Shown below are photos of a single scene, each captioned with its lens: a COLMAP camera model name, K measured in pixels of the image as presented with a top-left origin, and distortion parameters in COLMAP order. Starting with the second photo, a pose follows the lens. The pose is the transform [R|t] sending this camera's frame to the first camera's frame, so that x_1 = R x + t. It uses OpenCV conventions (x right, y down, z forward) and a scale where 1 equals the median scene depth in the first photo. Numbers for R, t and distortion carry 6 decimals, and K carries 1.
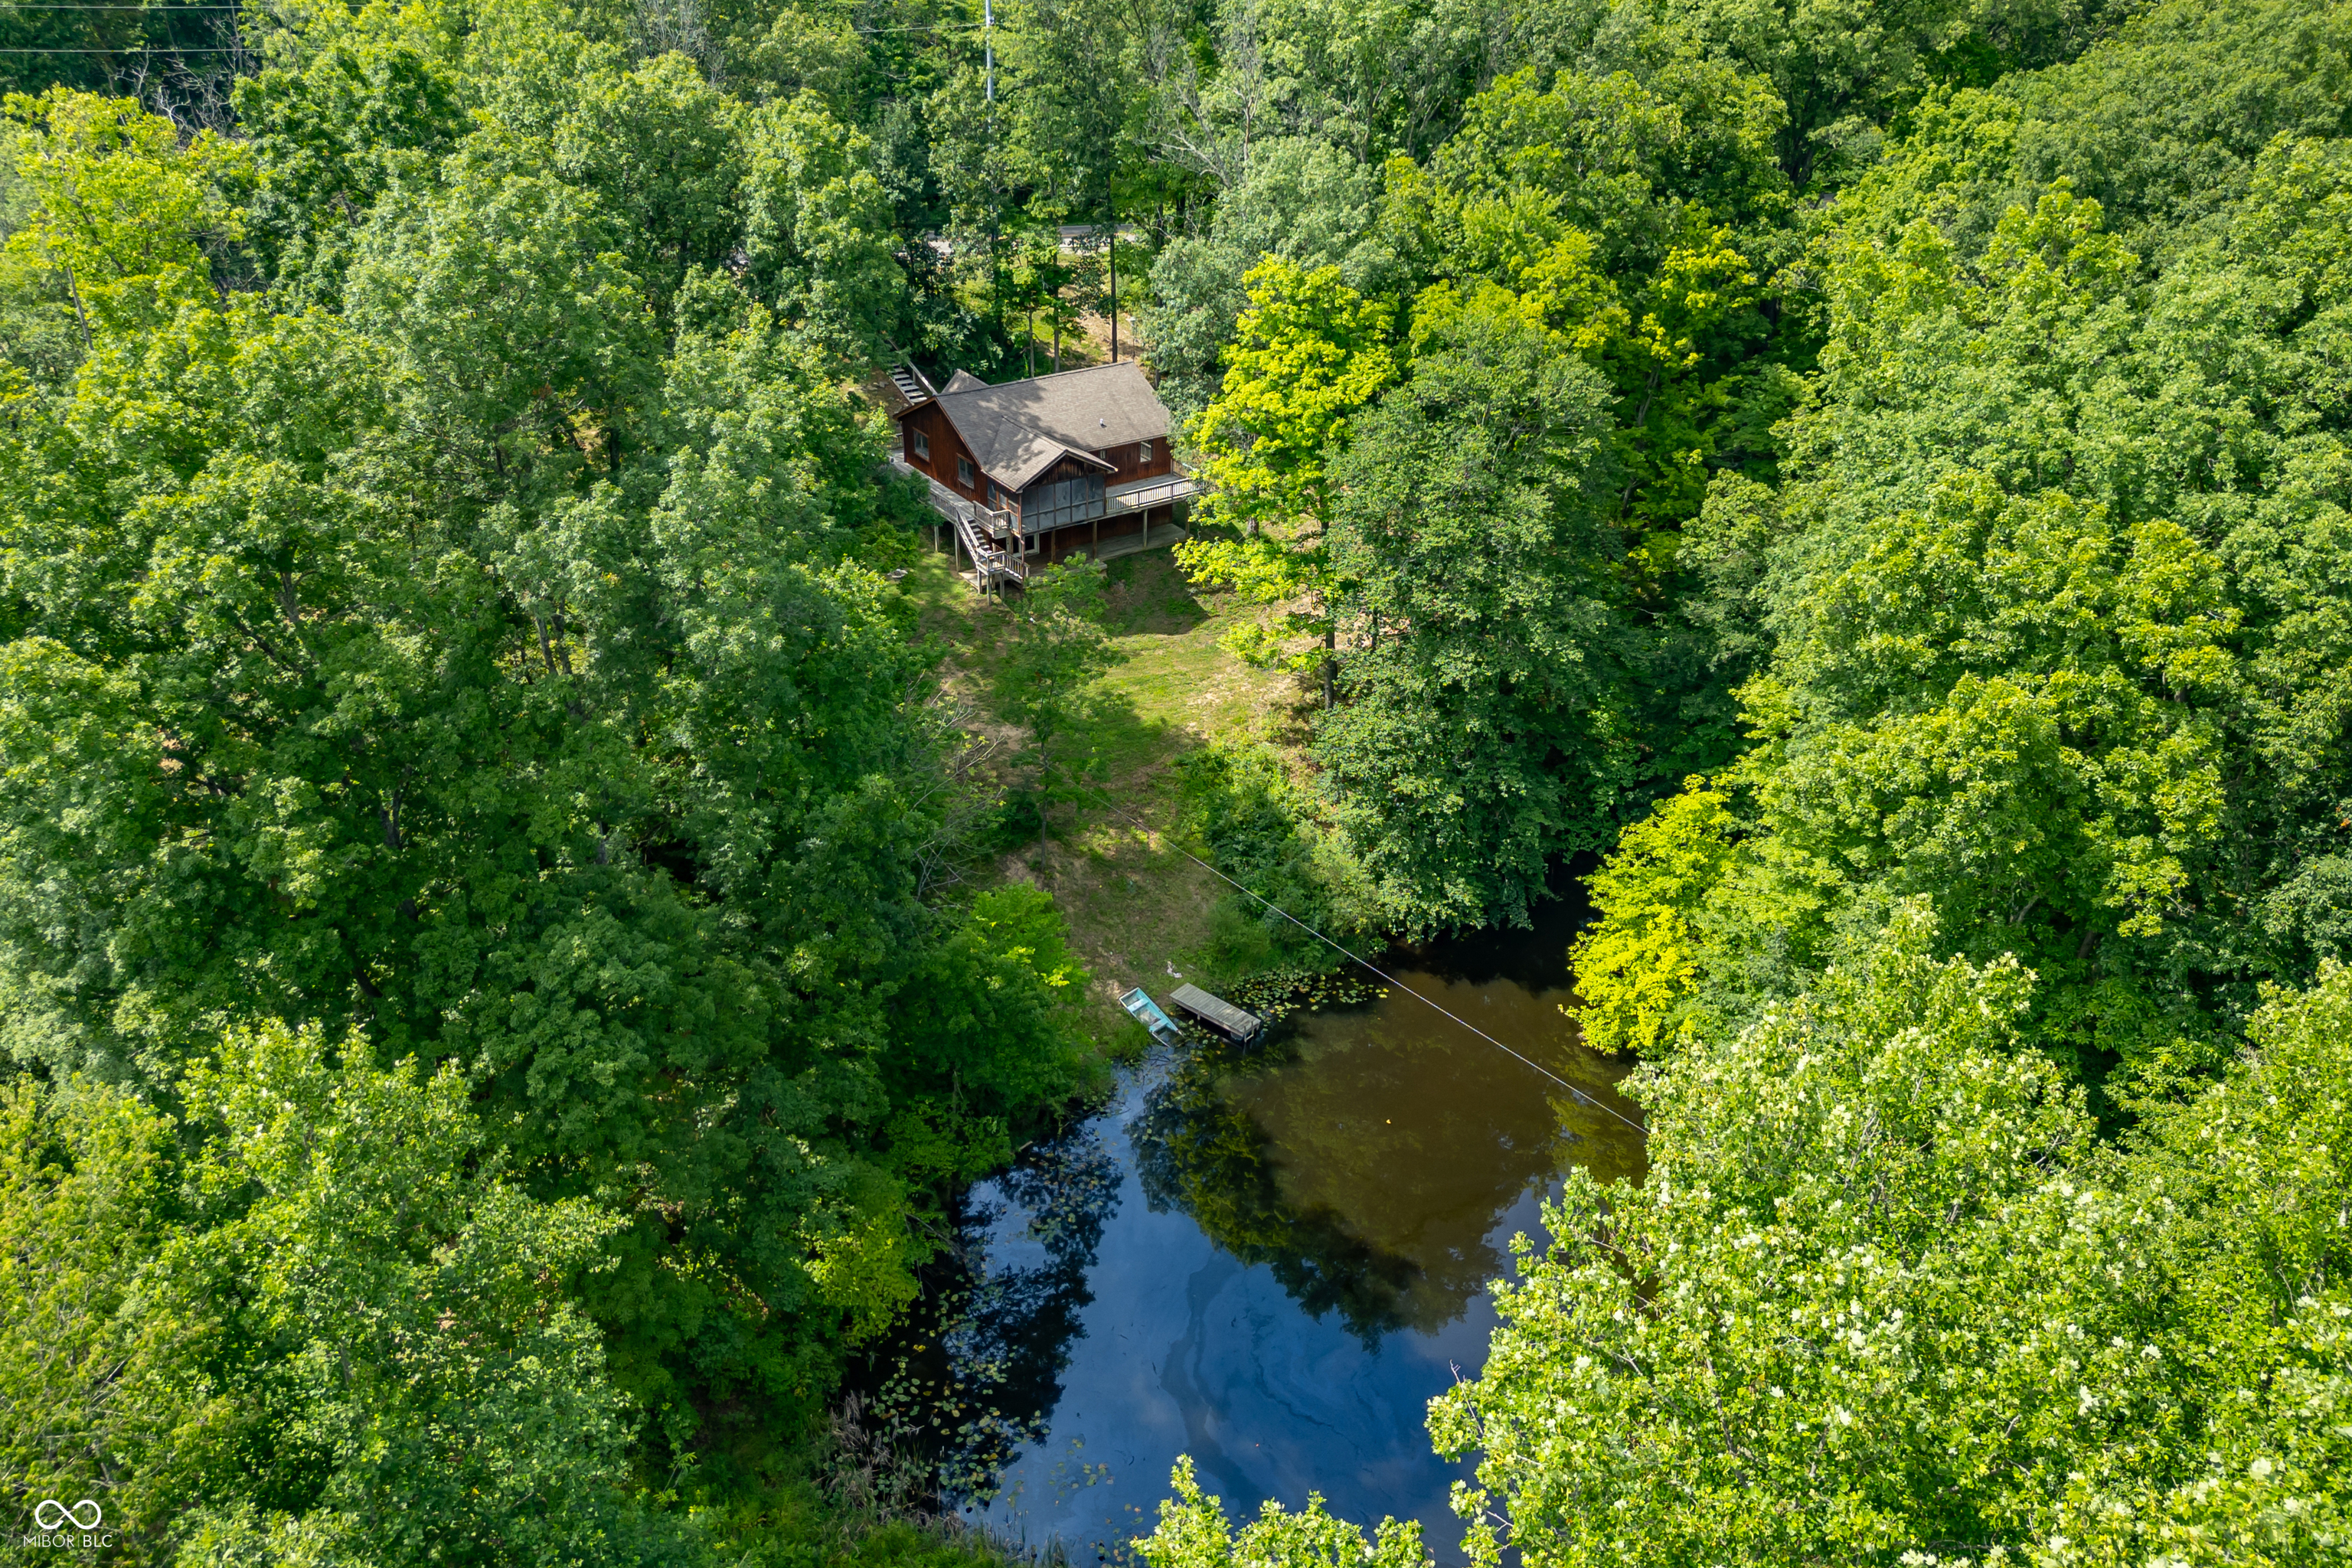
lens RADIAL K [[1731.6, 0, 1176.0], [0, 1731.6, 784.0], [0, 0, 1]] dist [0.049239, -0.005167]
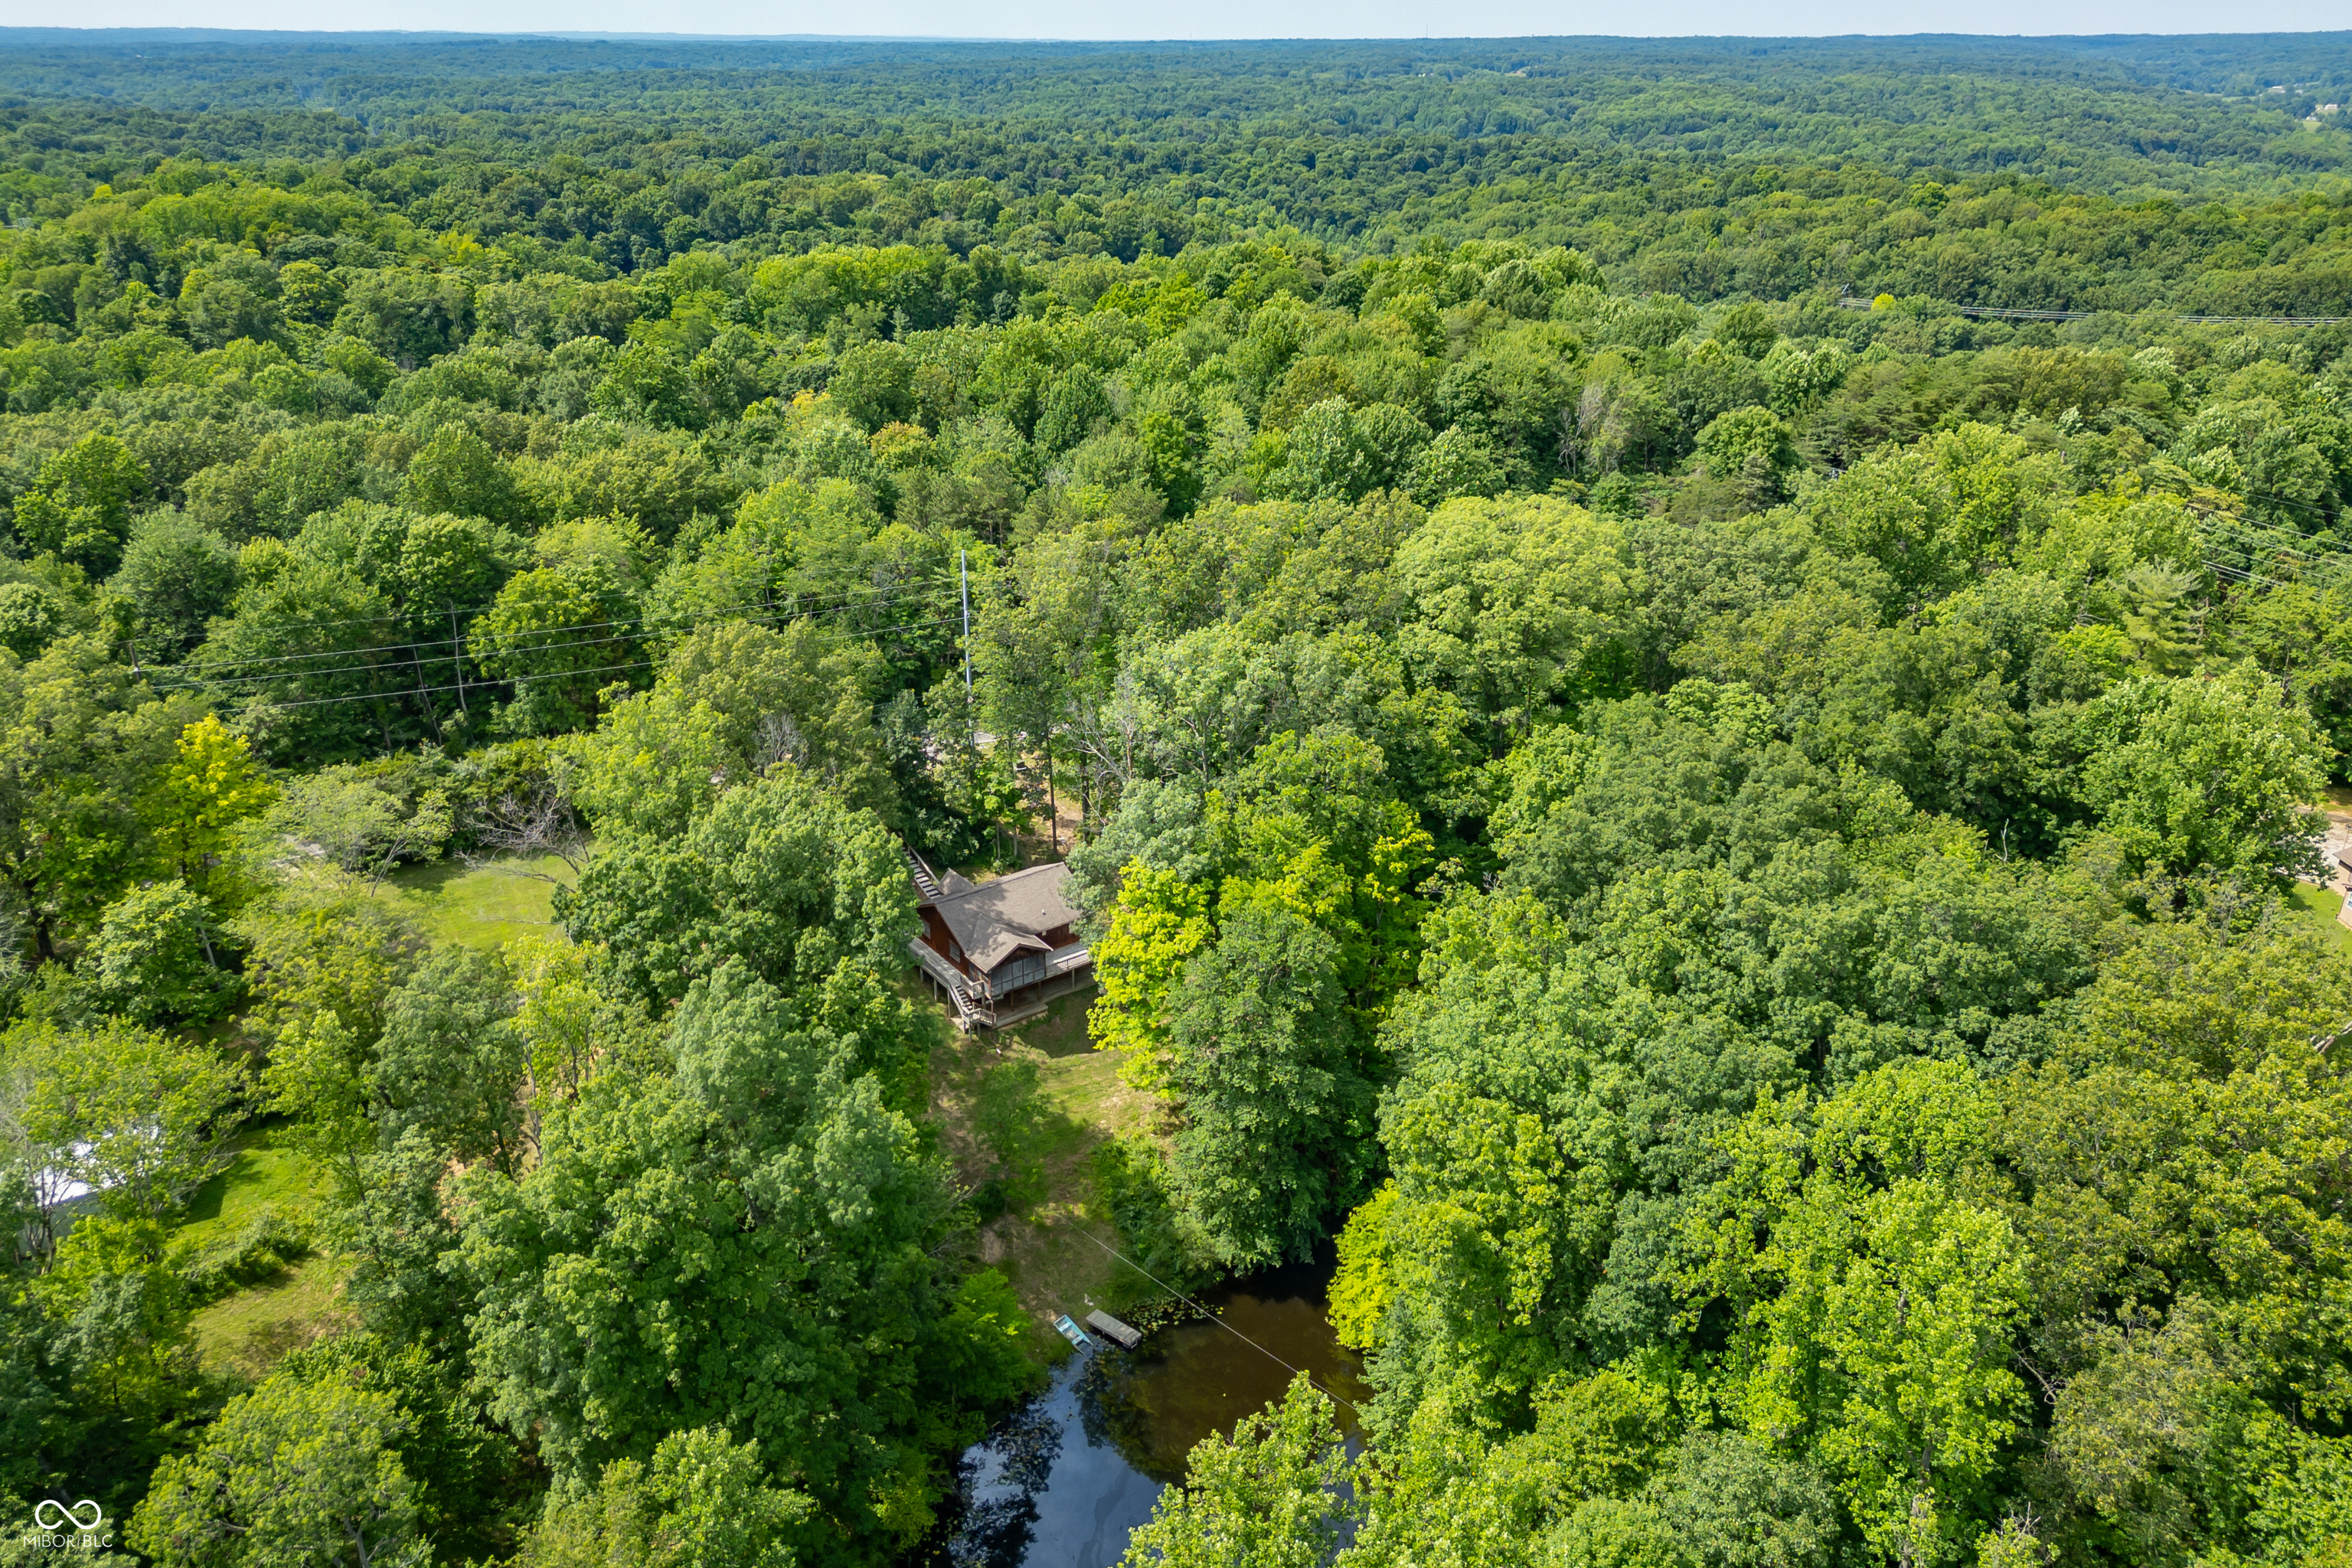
lens RADIAL K [[1672.2, 0, 1163.9], [0, 1672.2, 782.7], [0, 0, 1]] dist [0.071475, -0.080977]
pose [[0.999536, -0.029897, 0.005795, 0.076336], [0.030347, 0.993726, -0.107649, -0.206932], [-0.002540, 0.107775, 0.994172, -0.626465]]
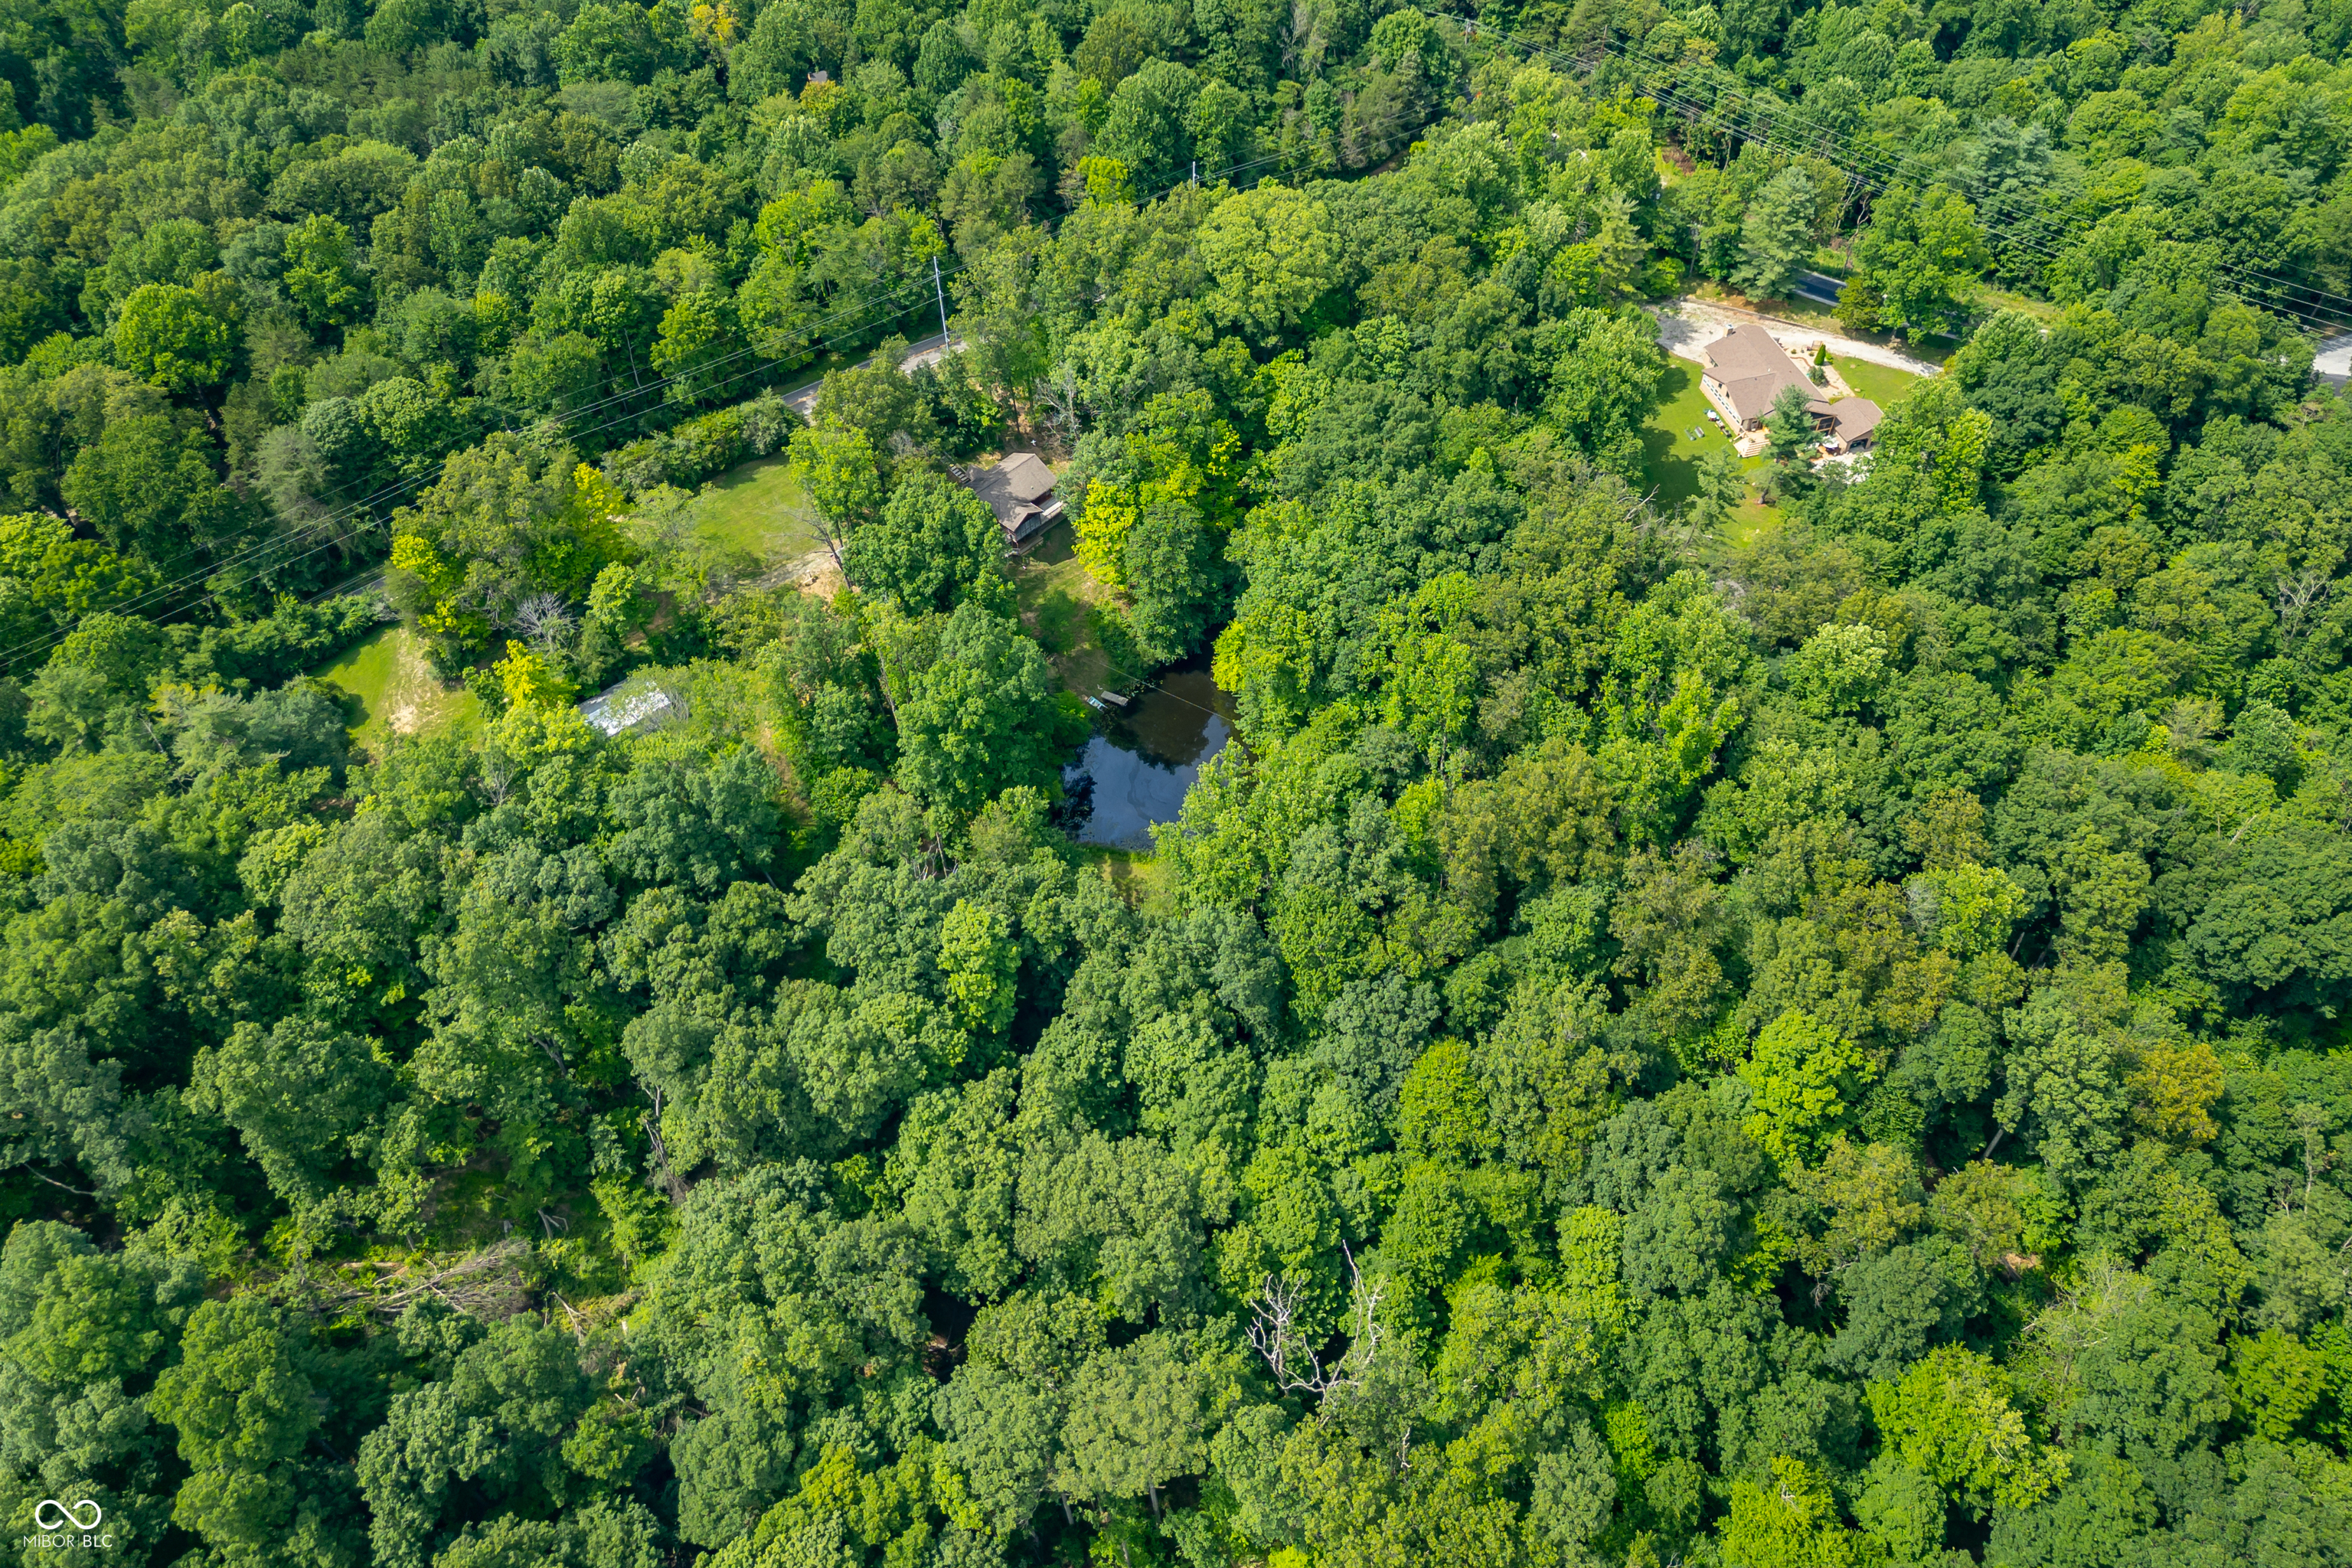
lens RADIAL K [[1558.3, 0, 1150.8], [0, 1558.3, 736.5], [0, 0, 1]] dist [0.076503, -0.068822]
pose [[0.977958, -0.188311, 0.090211, -0.206202], [0.148980, 0.931996, 0.330436, -0.830779], [-0.146301, -0.309713, 0.939507, -1.996619]]
